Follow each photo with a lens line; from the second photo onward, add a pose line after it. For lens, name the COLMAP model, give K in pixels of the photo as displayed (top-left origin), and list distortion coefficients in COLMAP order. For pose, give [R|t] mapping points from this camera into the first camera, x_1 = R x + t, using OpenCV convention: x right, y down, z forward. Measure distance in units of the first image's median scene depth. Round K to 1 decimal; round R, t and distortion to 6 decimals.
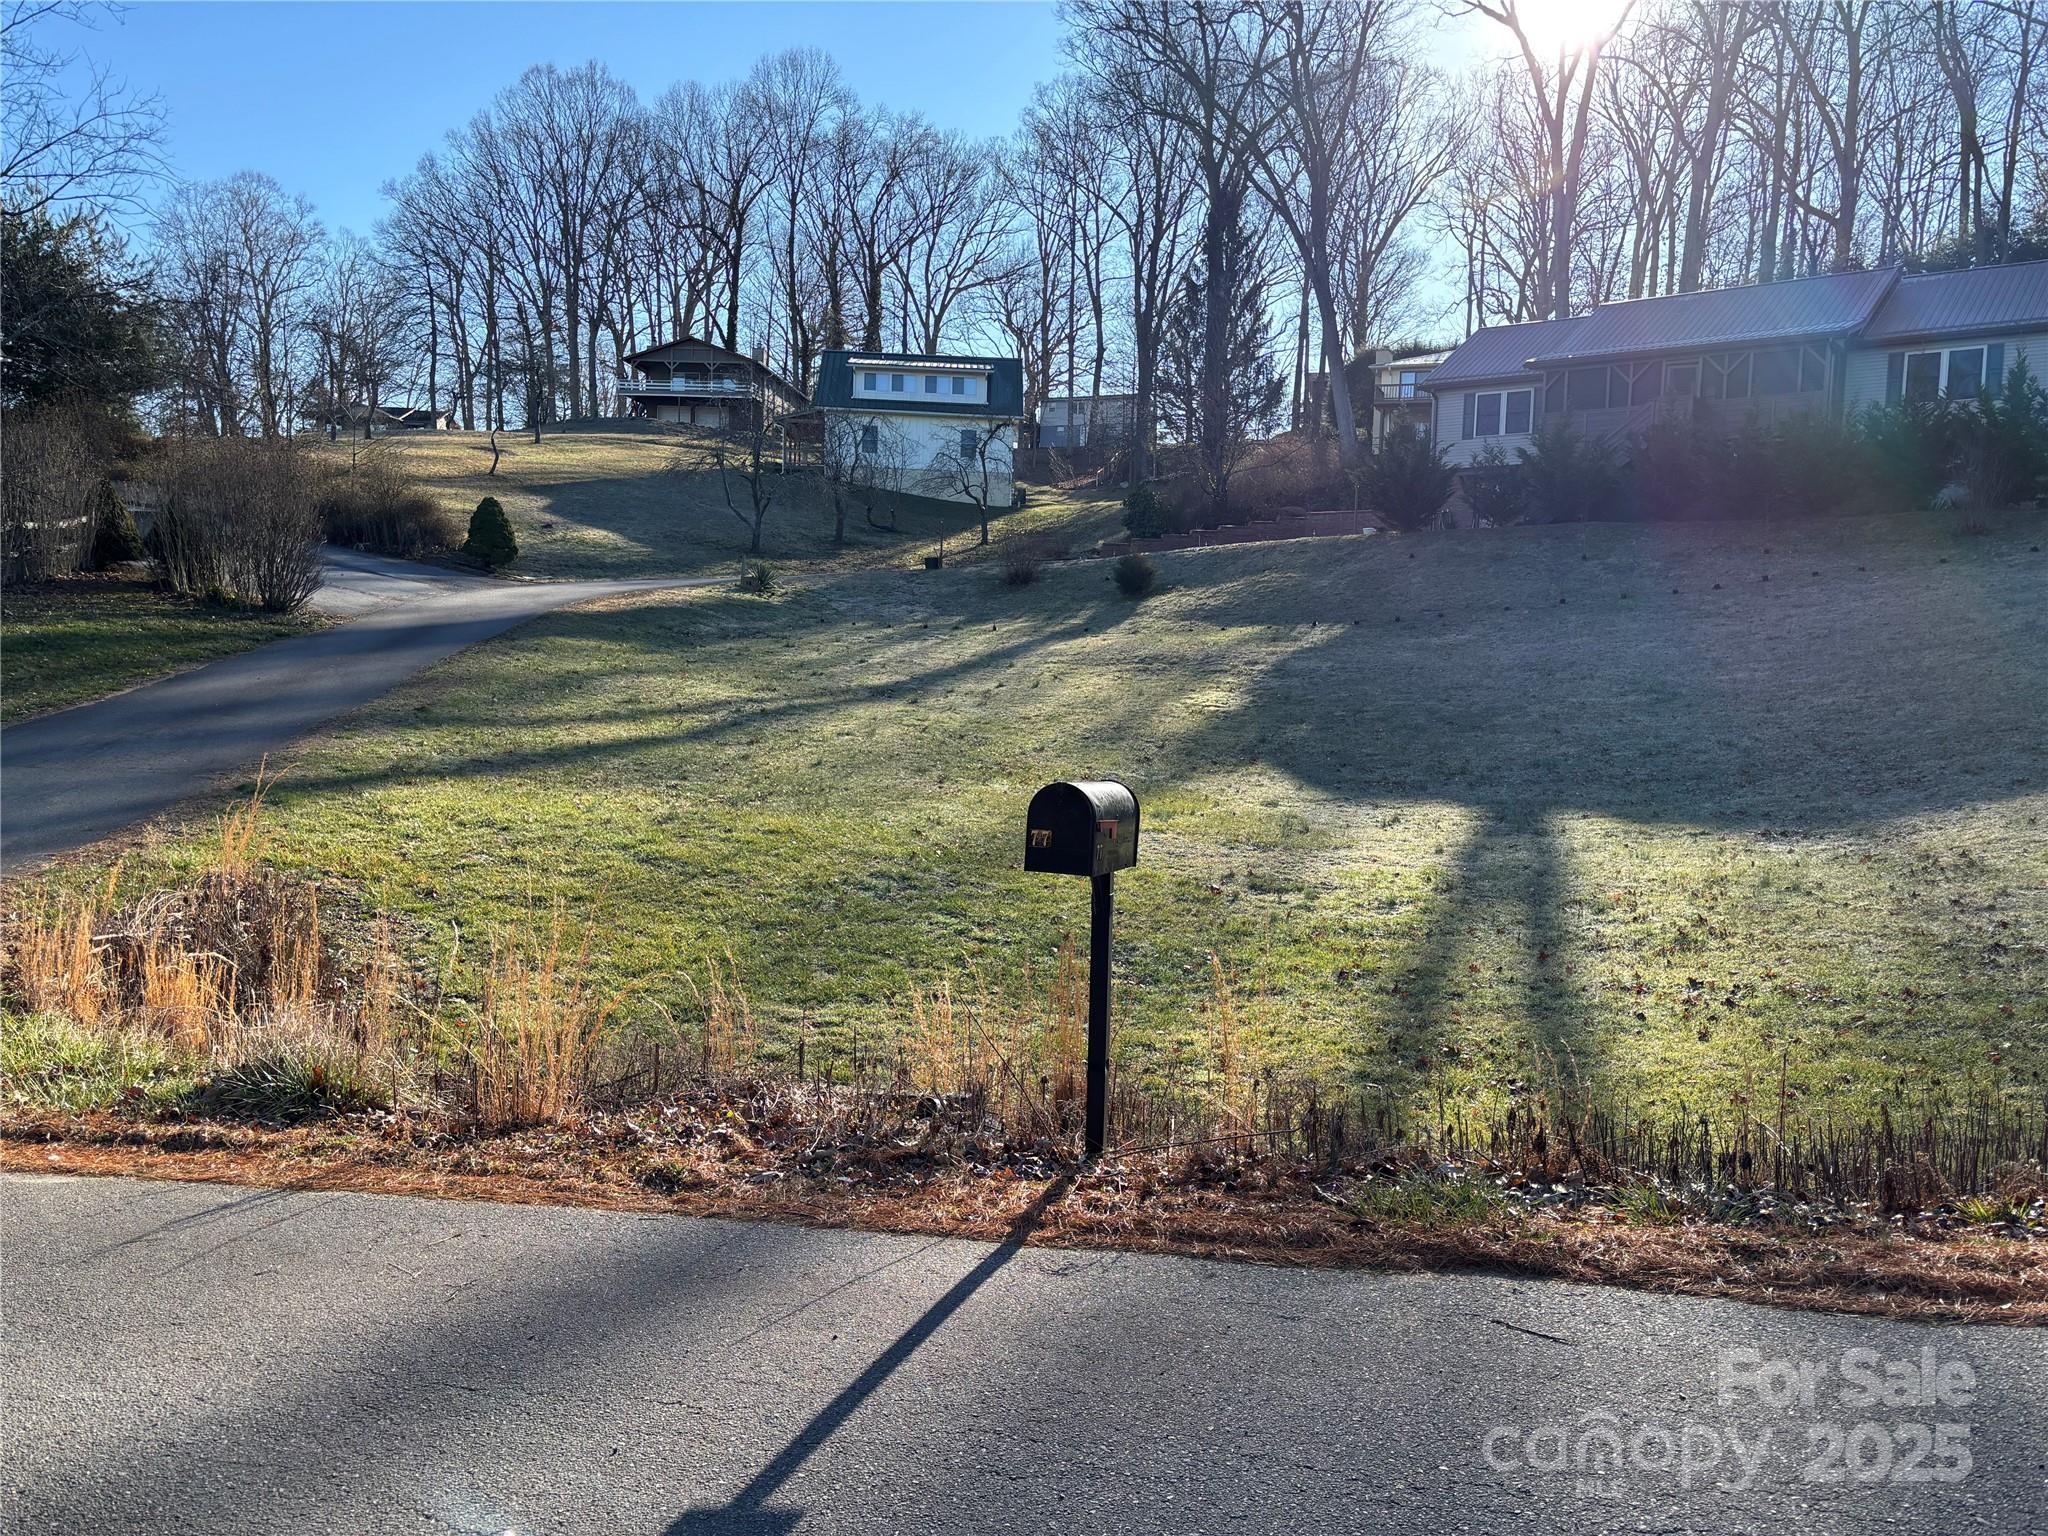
lens RADIAL K [[1582.9, 0, 1019.9], [0, 1582.9, 748.7], [0, 0, 1]] dist [0.078101, -0.076364]
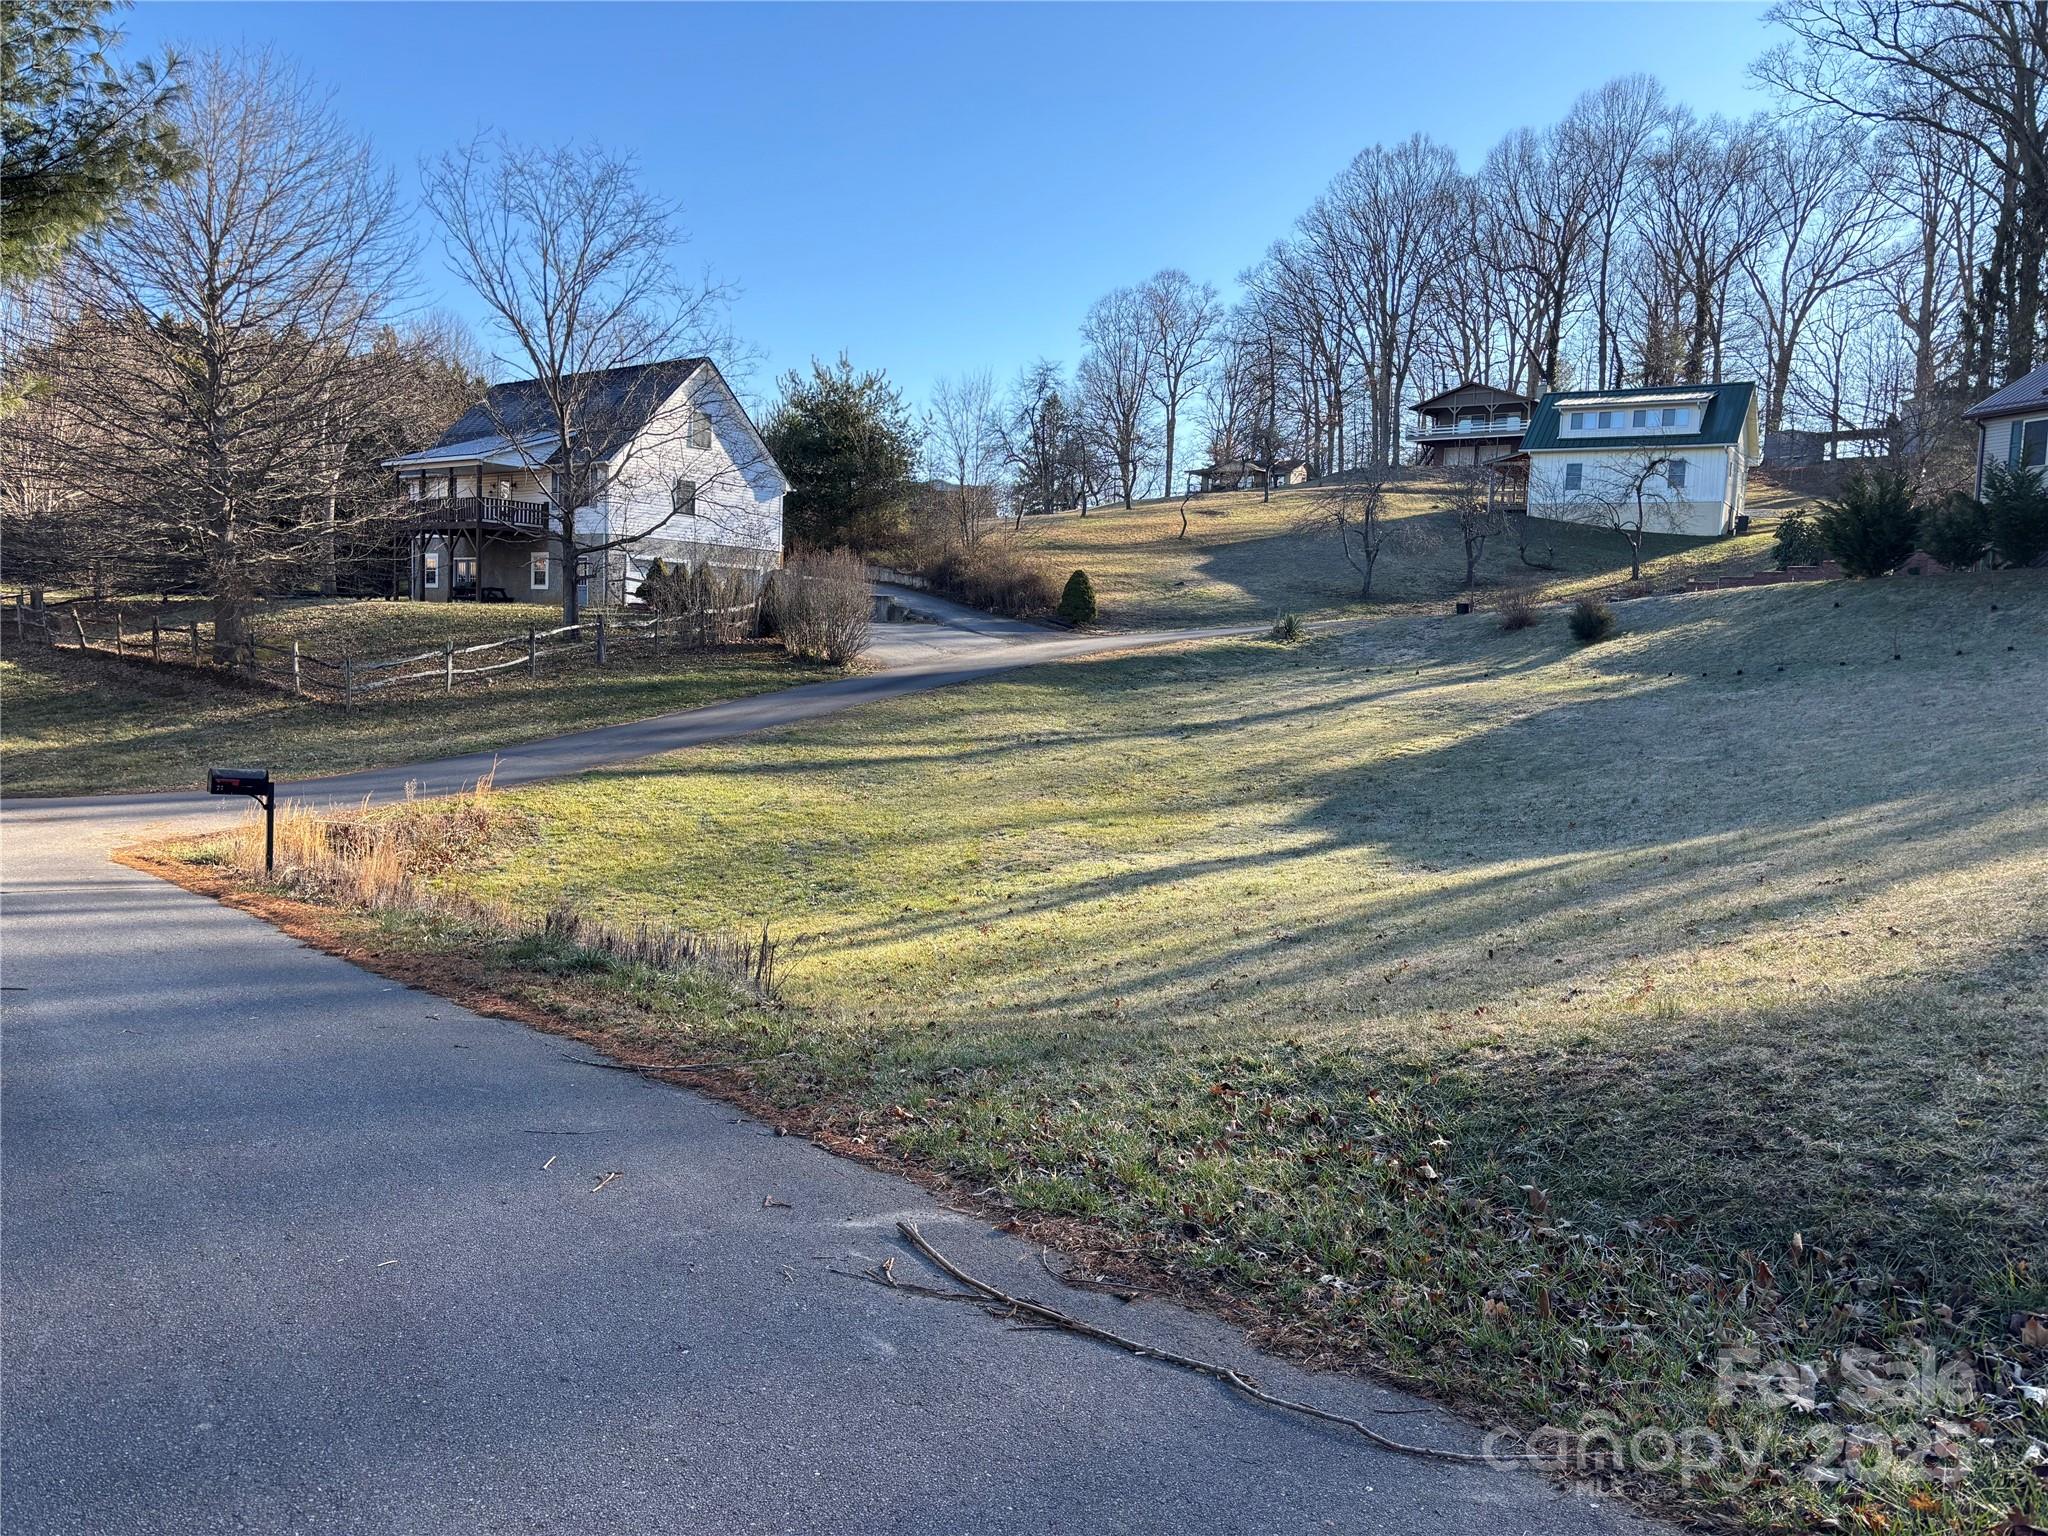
lens RADIAL K [[1582.9, 0, 1030.6], [0, 1582.9, 766.8], [0, 0, 1]] dist [0.078101, -0.076364]
pose [[0.831430, 0.042528, -0.553999, 0.282680], [-0.042584, 0.999011, 0.012781, -0.008678], [0.553995, 0.012964, 0.832419, -0.077084]]
